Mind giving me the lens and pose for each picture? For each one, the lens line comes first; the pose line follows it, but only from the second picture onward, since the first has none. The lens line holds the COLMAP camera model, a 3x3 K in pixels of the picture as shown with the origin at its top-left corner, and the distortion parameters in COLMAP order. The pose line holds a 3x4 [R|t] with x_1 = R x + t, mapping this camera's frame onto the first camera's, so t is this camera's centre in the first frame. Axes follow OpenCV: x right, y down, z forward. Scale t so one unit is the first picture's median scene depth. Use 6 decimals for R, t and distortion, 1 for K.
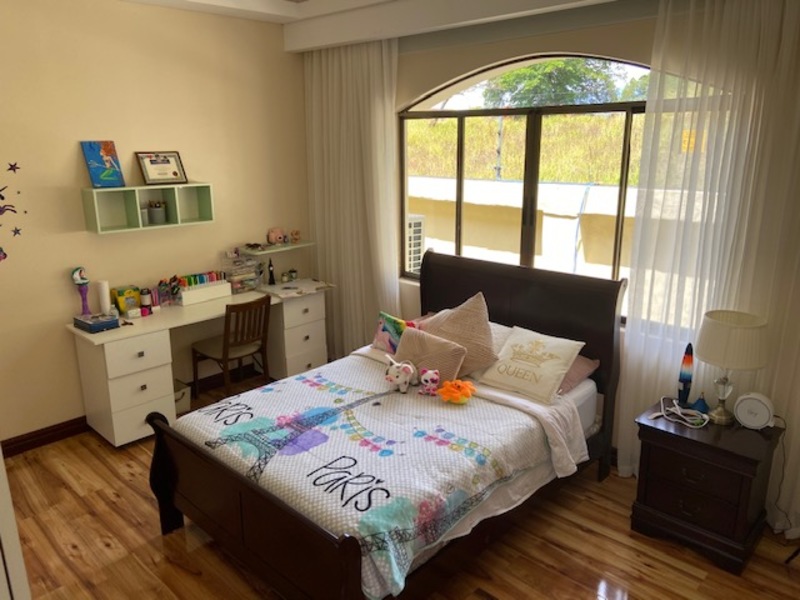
lens RADIAL K [[599.6, 0, 399.1], [0, 599.6, 294.0], [0, 0, 1]] dist [0.127020, -0.161300]
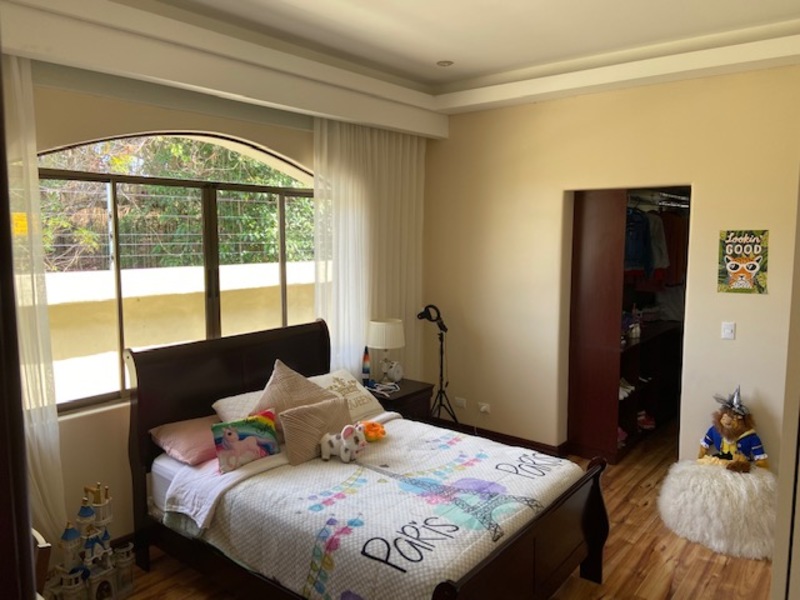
lens RADIAL K [[599.6, 0, 399.1], [0, 599.6, 294.0], [0, 0, 1]] dist [0.127020, -0.161300]
pose [[-0.094564, -0.110842, 0.989329, -1.003205], [0.238244, 0.962385, 0.130595, -0.219597], [-0.966591, 0.248052, -0.064599, 0.964769]]
